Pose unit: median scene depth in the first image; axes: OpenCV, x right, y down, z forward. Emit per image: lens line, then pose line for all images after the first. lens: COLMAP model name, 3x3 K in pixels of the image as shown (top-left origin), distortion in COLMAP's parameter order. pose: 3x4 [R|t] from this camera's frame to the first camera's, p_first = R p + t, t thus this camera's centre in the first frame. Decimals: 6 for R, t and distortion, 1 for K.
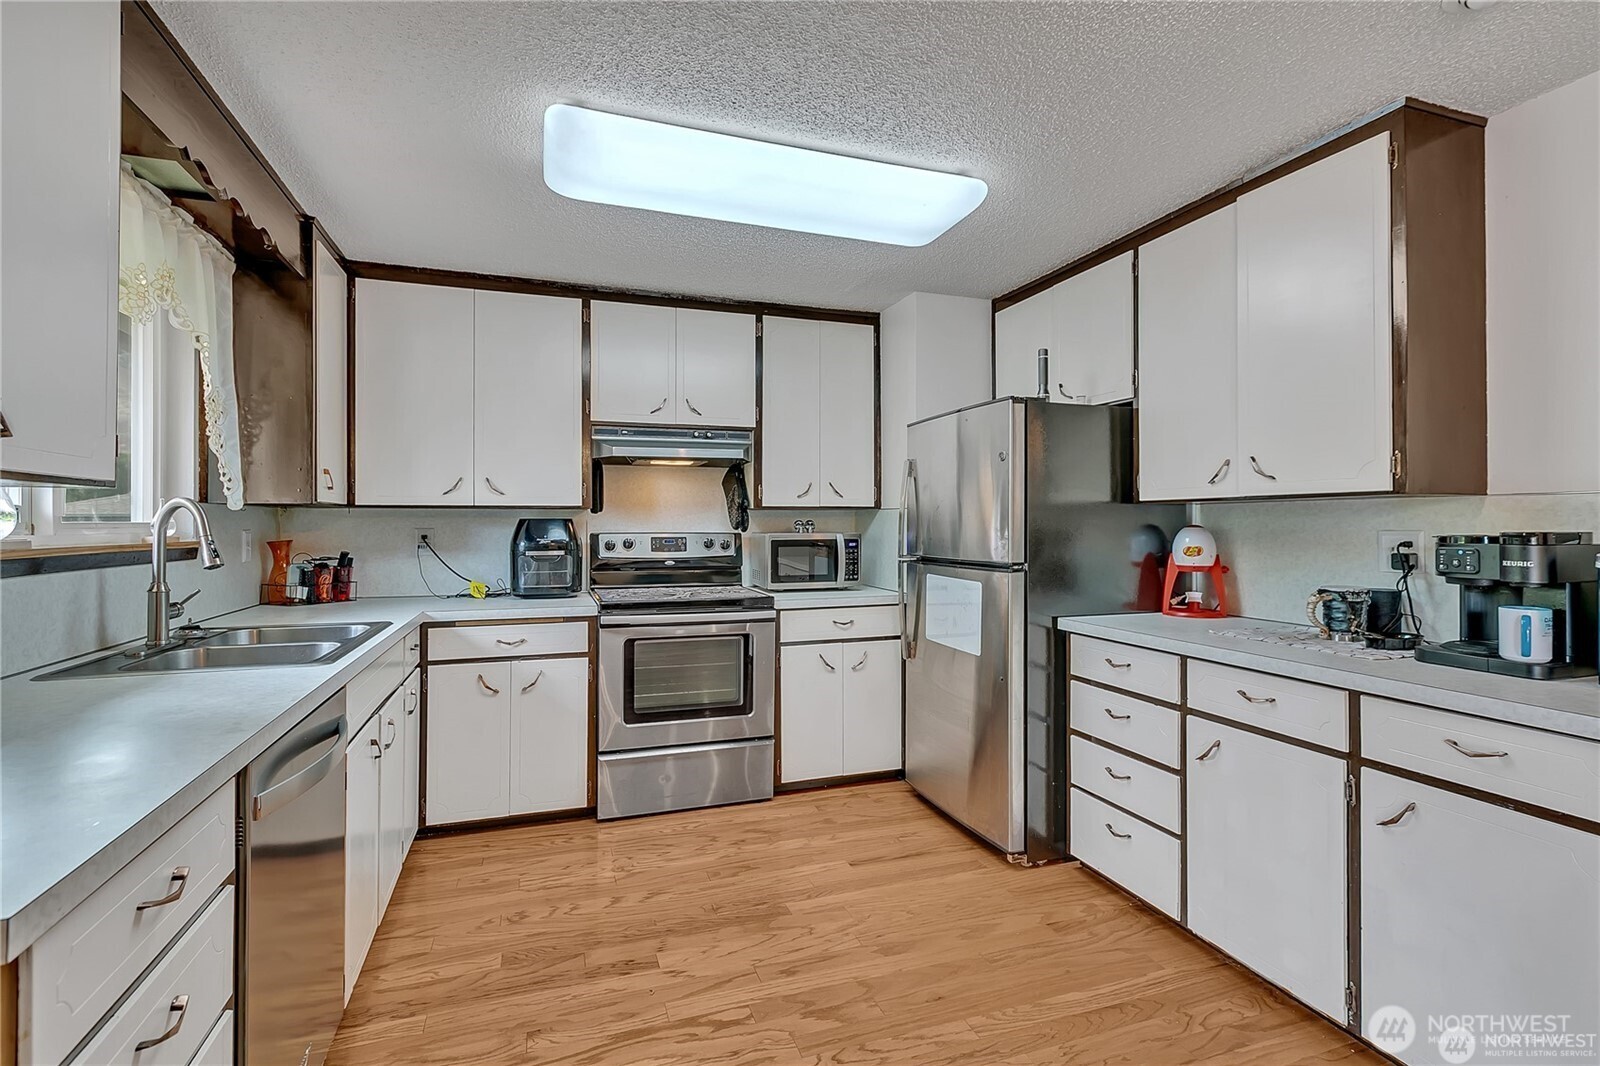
lens RADIAL K [[775.8, 0, 833.5], [0, 775.8, 517.9], [0, 0, 1]] dist [0.001533, 0.000644]
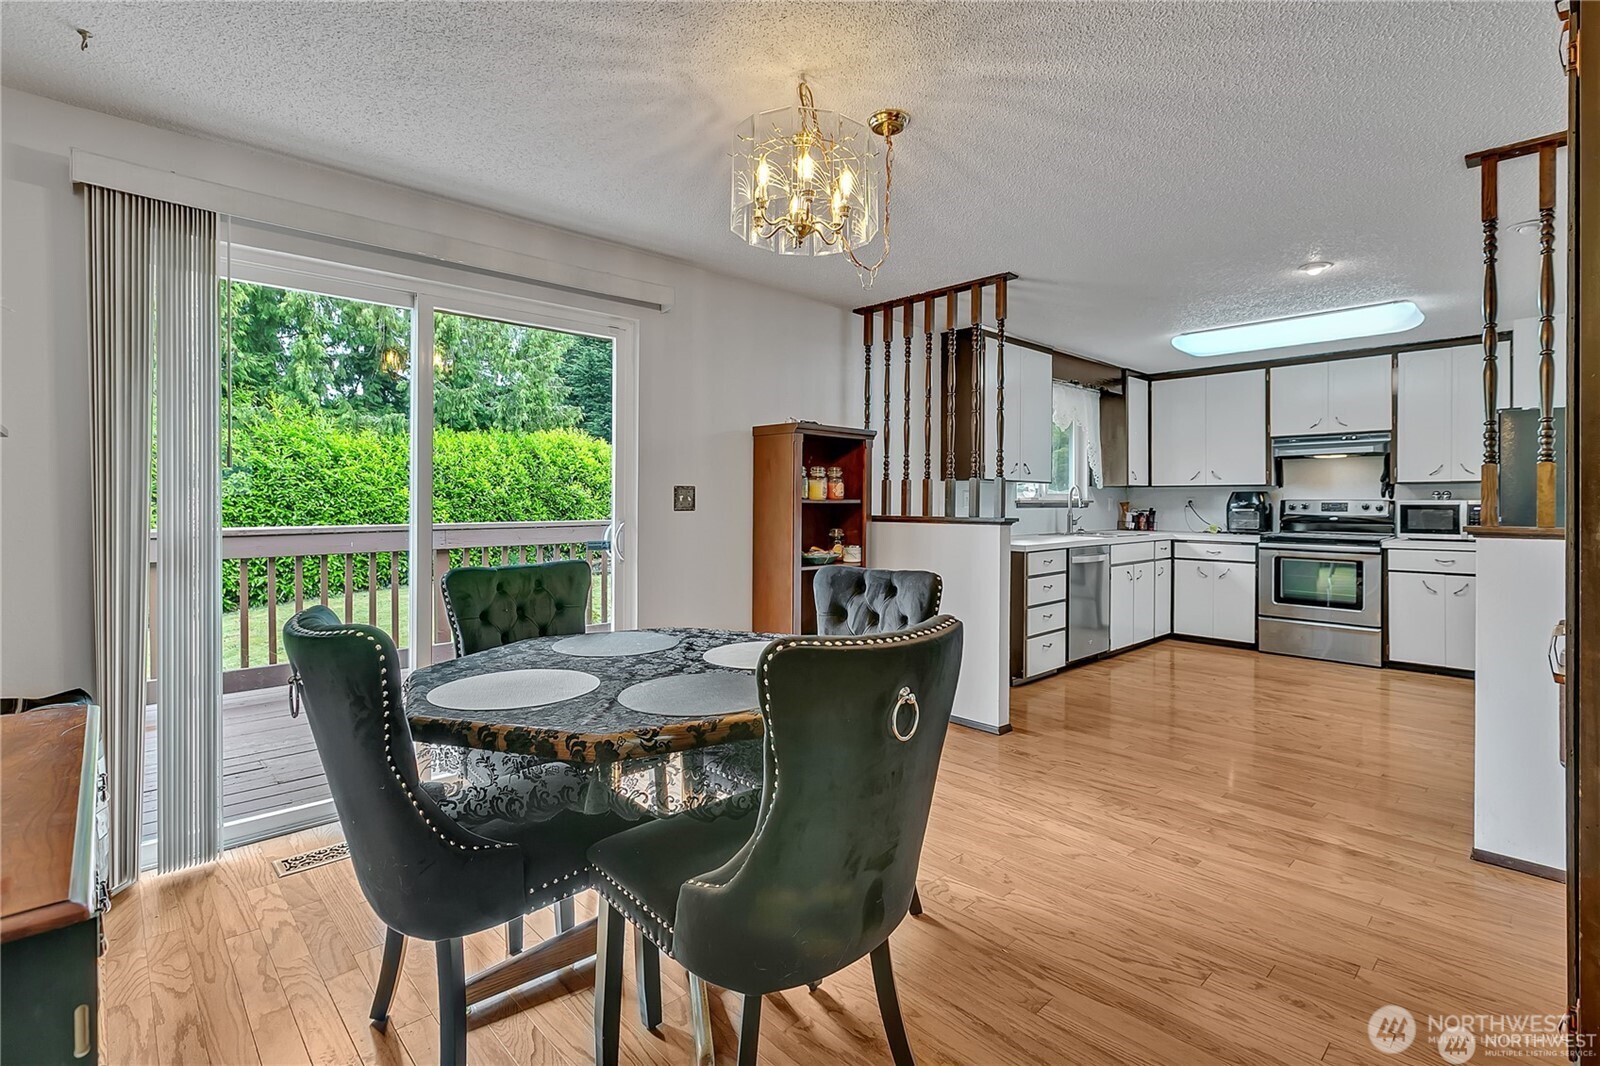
lens RADIAL K [[766.4, 0, 804.8], [0, 766.4, 502.6], [0, 0, 1]] dist [-0.002507, -0.000173]
pose [[0.419579, 0.003636, -0.907712, 0.917700], [0.004205, 0.999973, 0.005949, 0.013277], [0.907709, -0.006313, 0.419553, -0.779192]]
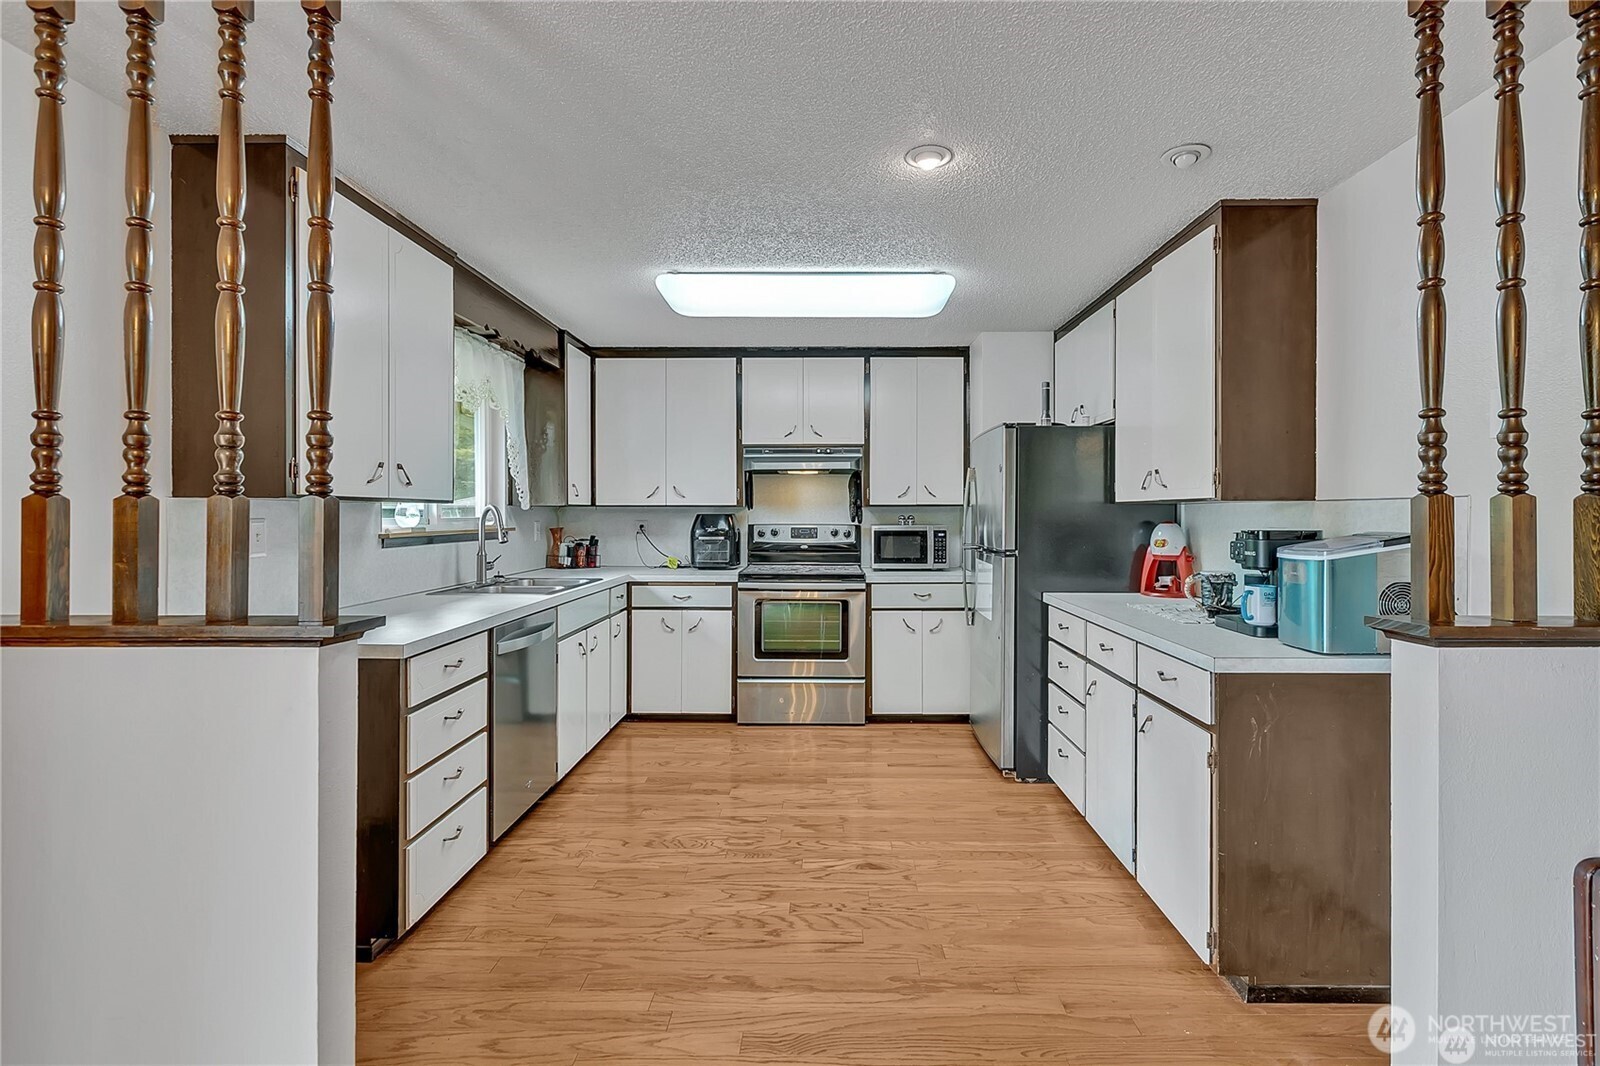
lens RADIAL K [[775.8, 0, 833.5], [0, 775.8, 517.9], [0, 0, 1]] dist [0.001533, 0.000644]
pose [[0.940897, 0.004282, -0.338665, 0.350127], [0.000276, 0.999910, 0.013407, -0.012105], [0.338692, -0.012708, 0.940811, -0.292483]]
